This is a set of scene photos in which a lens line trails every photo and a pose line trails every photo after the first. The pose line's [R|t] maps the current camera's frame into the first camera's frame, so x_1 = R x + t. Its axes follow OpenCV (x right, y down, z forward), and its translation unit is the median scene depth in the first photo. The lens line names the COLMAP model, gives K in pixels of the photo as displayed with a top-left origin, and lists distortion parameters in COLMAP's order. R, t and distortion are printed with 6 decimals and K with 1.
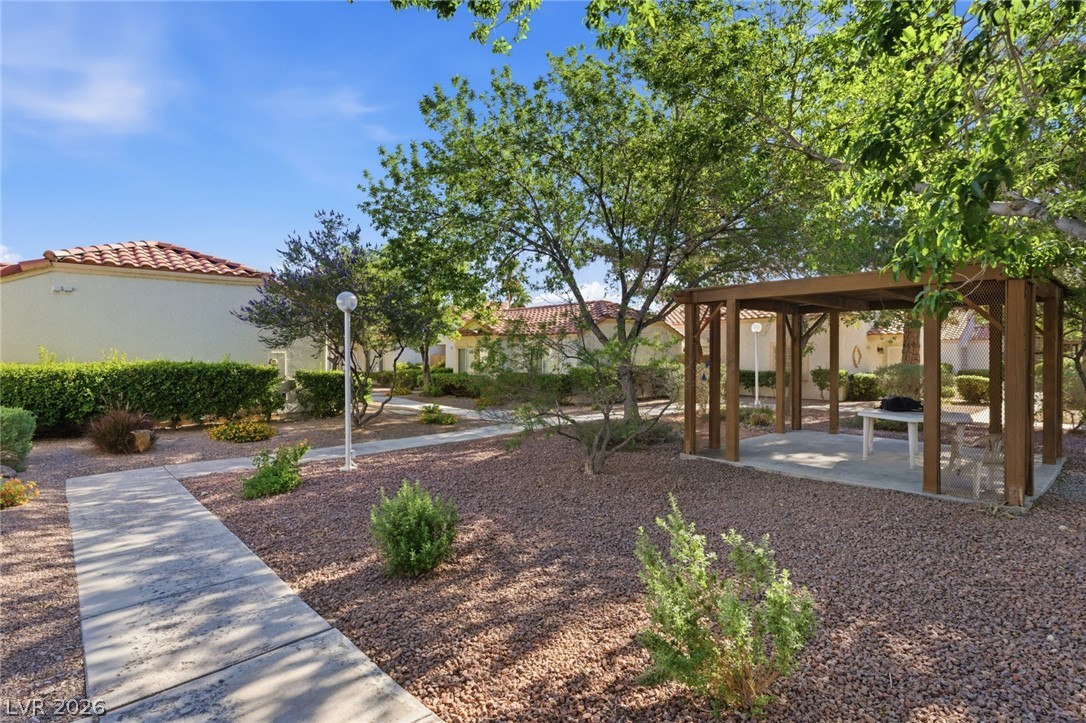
lens RADIAL K [[540.3, 0, 540.9], [0, 540.3, 357.9], [0, 0, 1]] dist [0.001637, 0.000648]
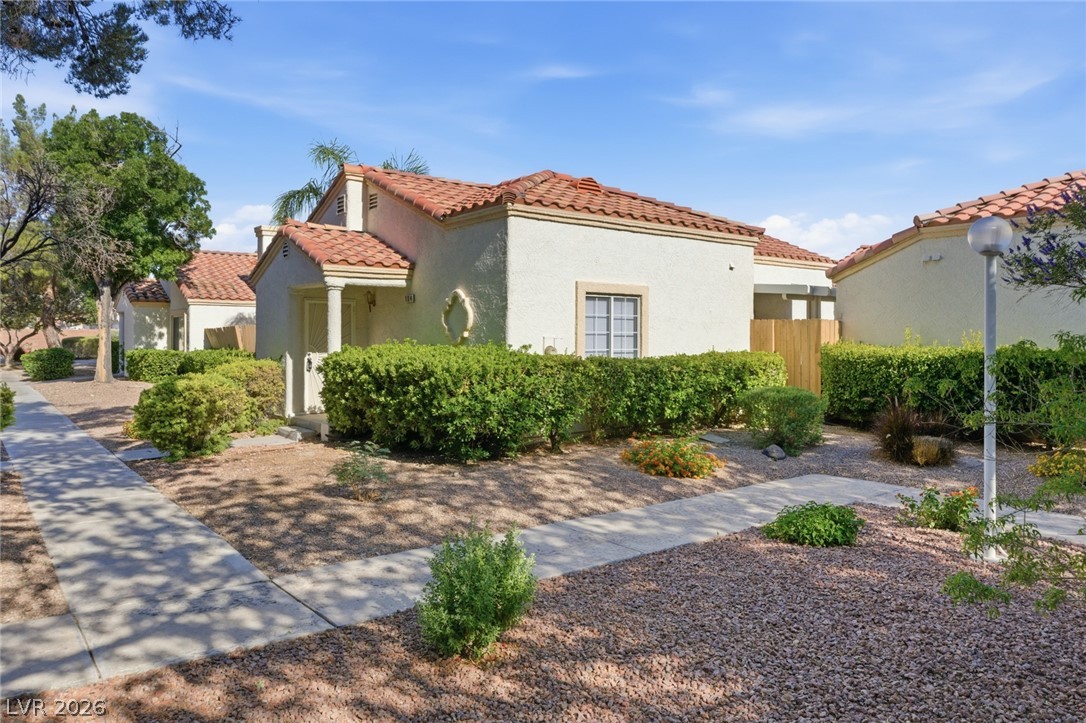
lens RADIAL K [[723.7, 0, 543.0], [0, 723.7, 361.5], [0, 0, 1]] dist [0.003773, 0.001464]
pose [[-0.048526, 0.039213, -0.998052, 0.866190], [-0.012400, 0.999128, 0.039858, -0.017188], [0.998745, 0.014310, -0.047998, 1.463005]]
